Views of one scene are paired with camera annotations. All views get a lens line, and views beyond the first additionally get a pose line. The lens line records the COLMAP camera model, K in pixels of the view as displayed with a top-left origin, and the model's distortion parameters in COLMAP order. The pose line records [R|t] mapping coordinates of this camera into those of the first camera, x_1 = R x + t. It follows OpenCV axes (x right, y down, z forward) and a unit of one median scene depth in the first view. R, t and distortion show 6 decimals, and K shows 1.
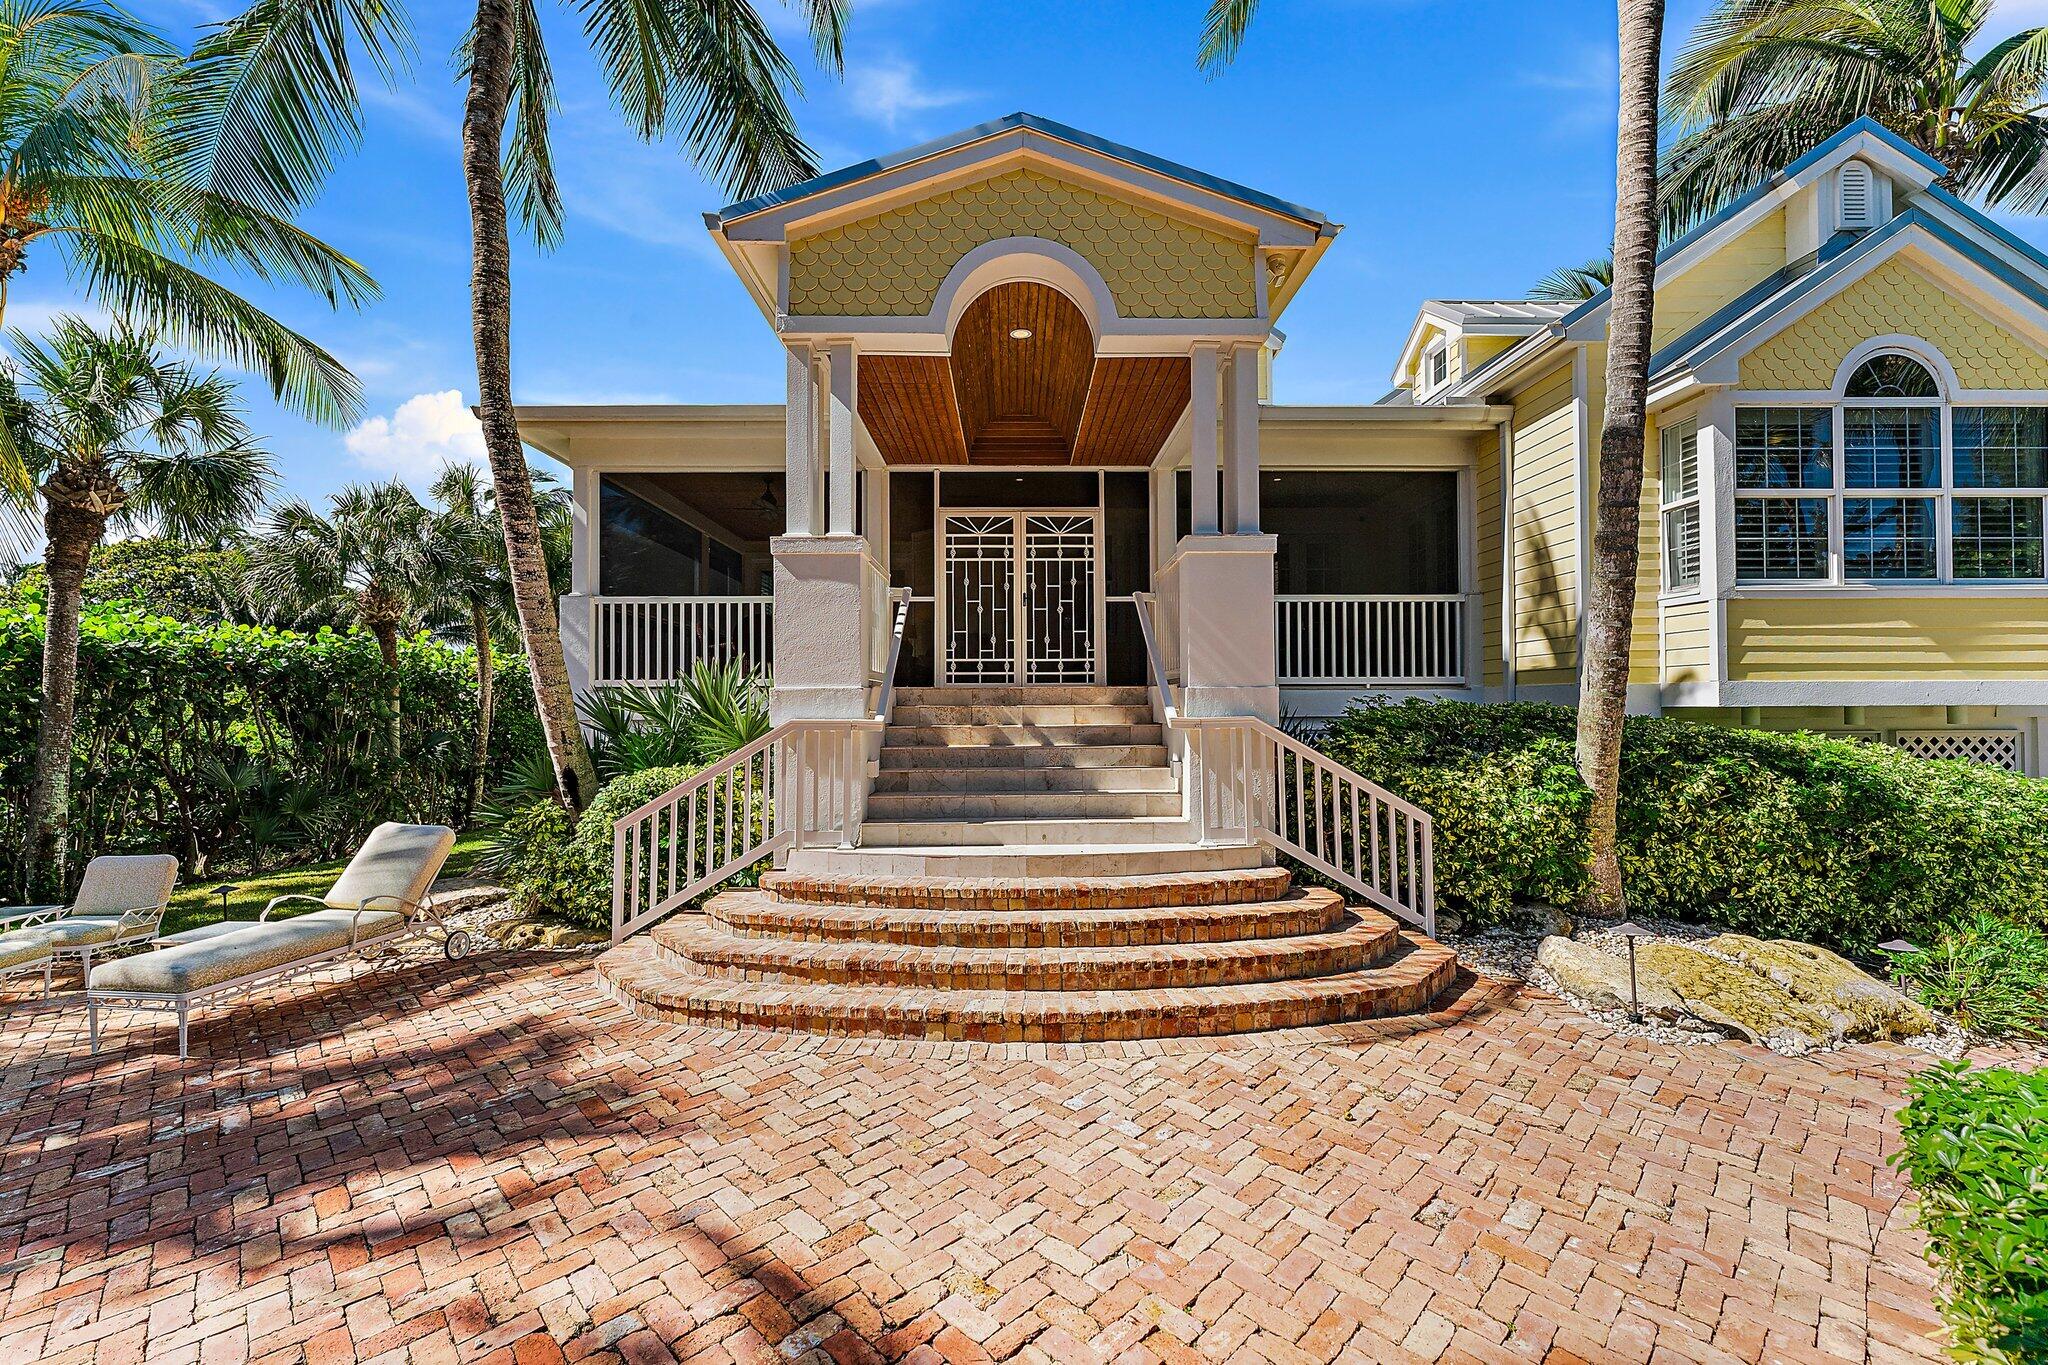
lens RADIAL K [[819.1, 0, 1016.0], [0, 819.1, 685.4], [0, 0, 1]] dist [-0.000082, 0.001117]
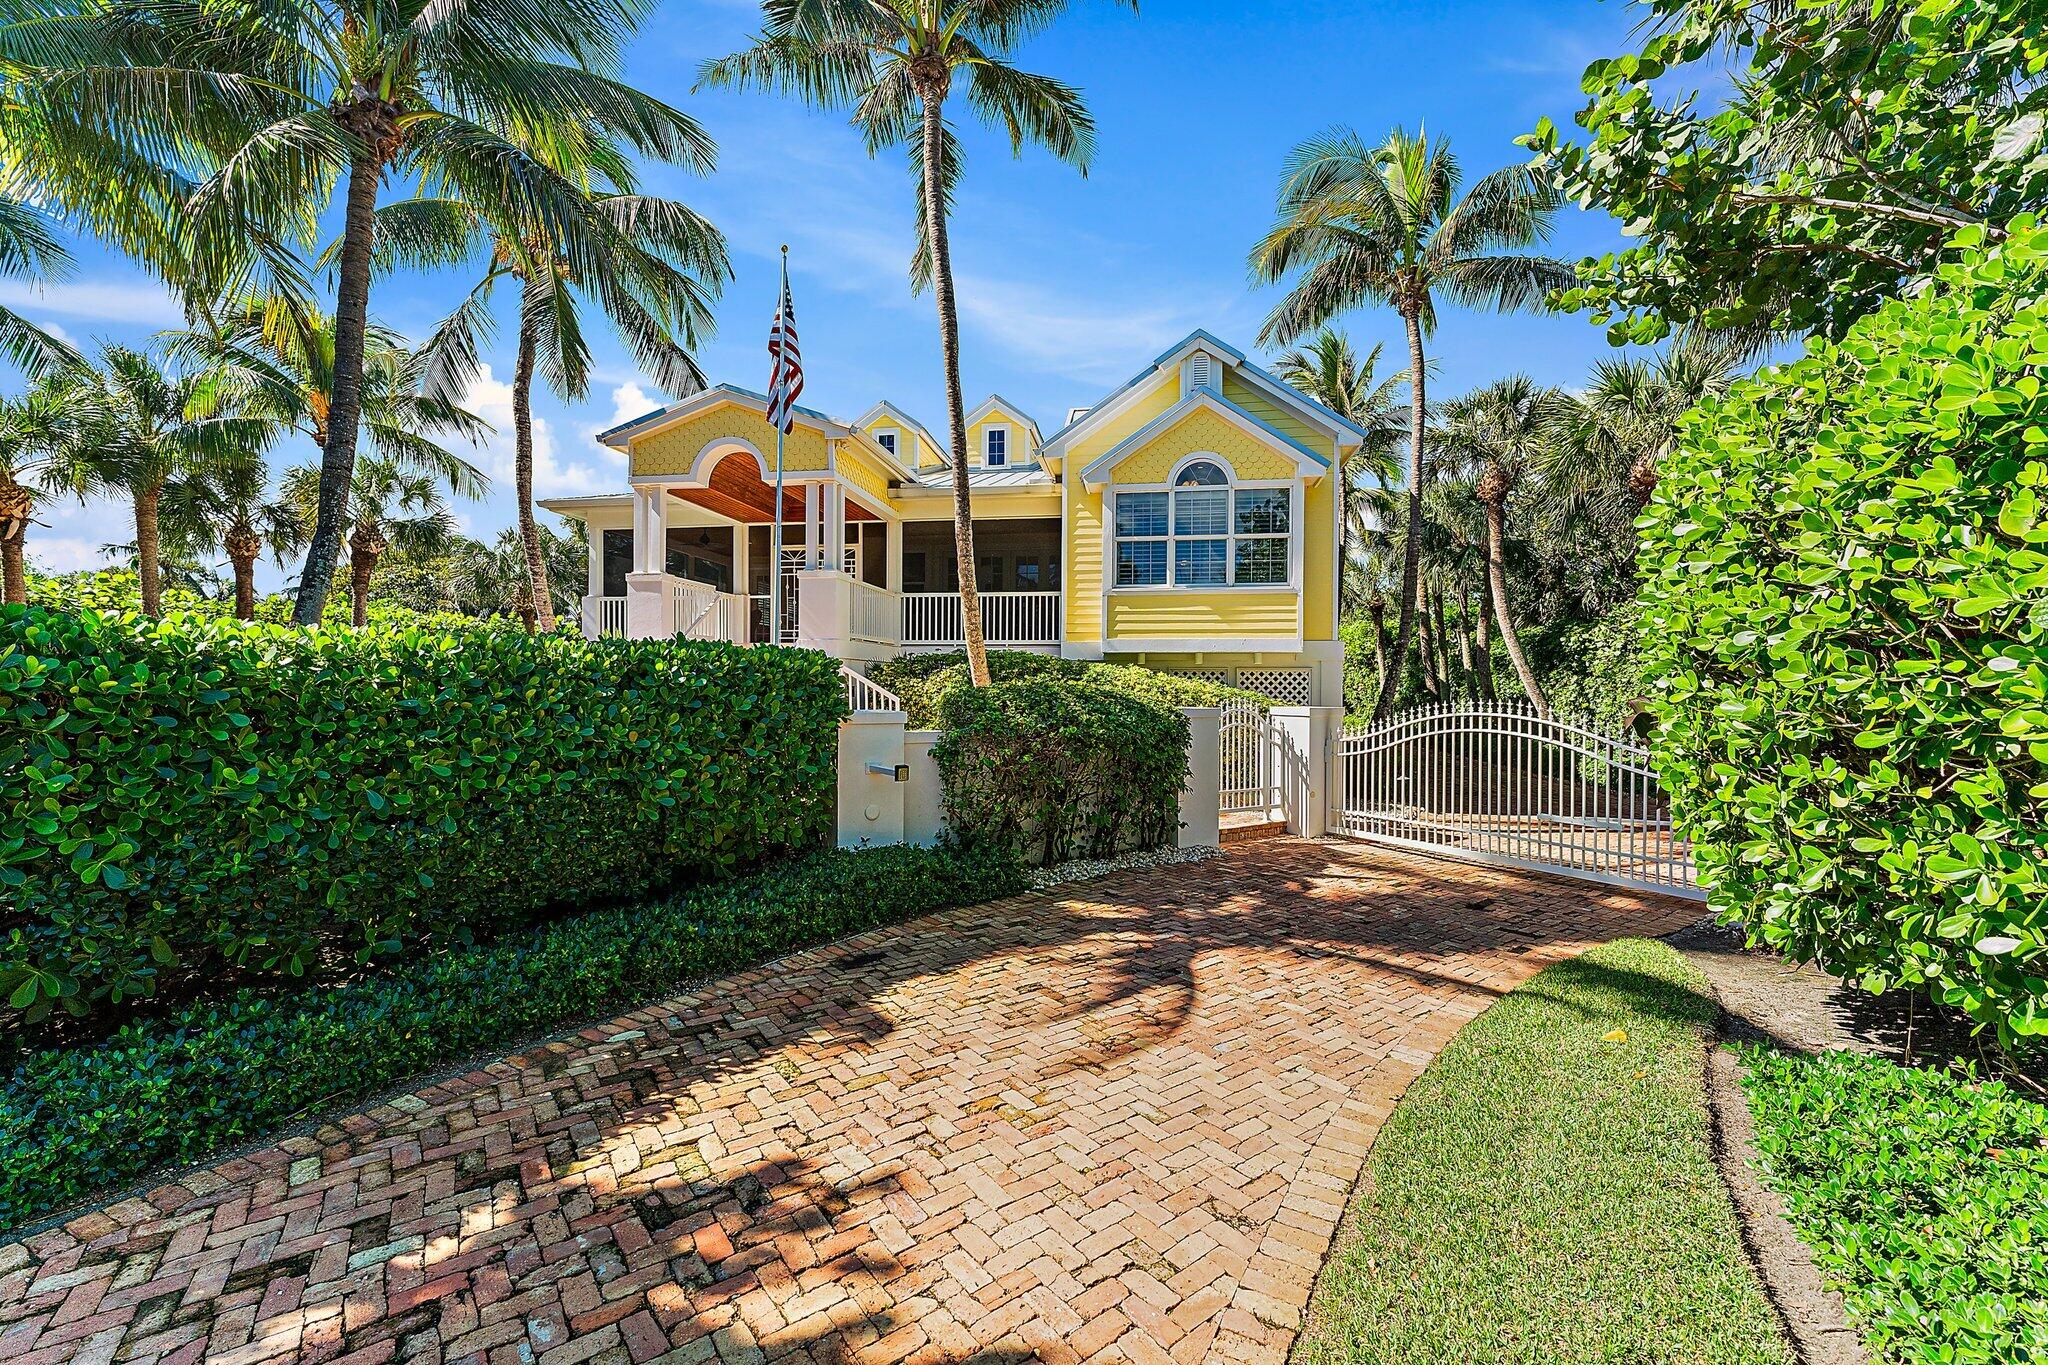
lens RADIAL K [[852.4, 0, 1046.3], [0, 852.4, 687.2], [0, 0, 1]] dist [0.001453, 0.000479]
pose [[0.985446, 0.009633, -0.169715, 1.328082], [-0.006517, 0.999800, 0.018911, 0.087431], [0.169864, -0.017530, 0.985312, -1.212628]]
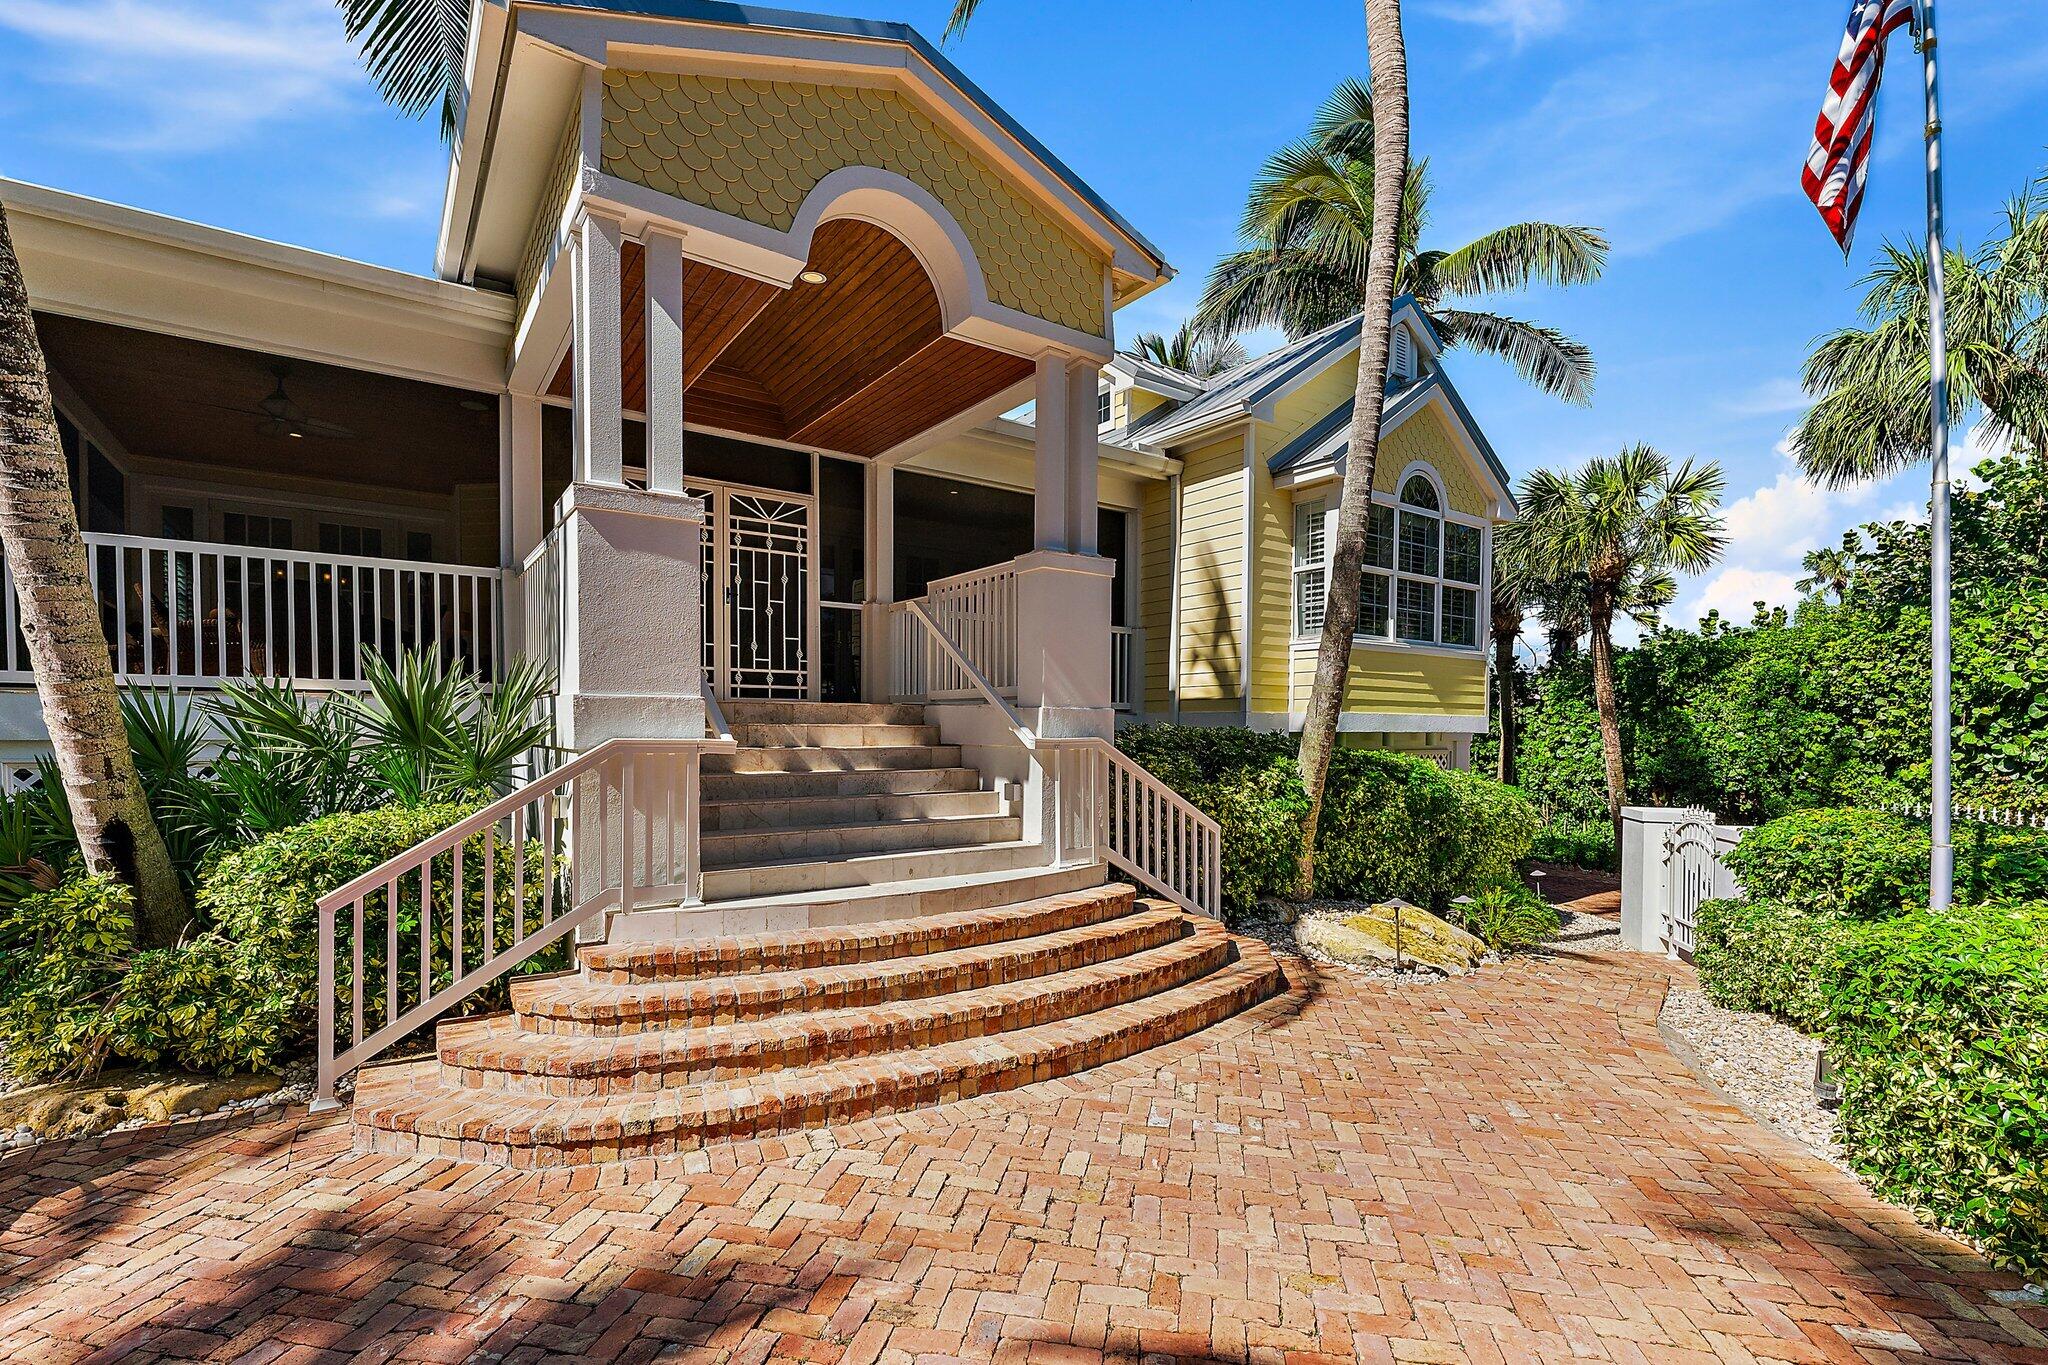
lens RADIAL K [[902.4, 0, 1047.1], [0, 902.4, 746.4], [0, 0, 1]] dist [-0.001117, 0.000206]
pose [[0.830392, -0.001031, 0.557178, -0.366816], [-0.023912, 0.999011, 0.037486, 0.007925], [-0.556666, -0.044451, 0.829546, 0.101673]]
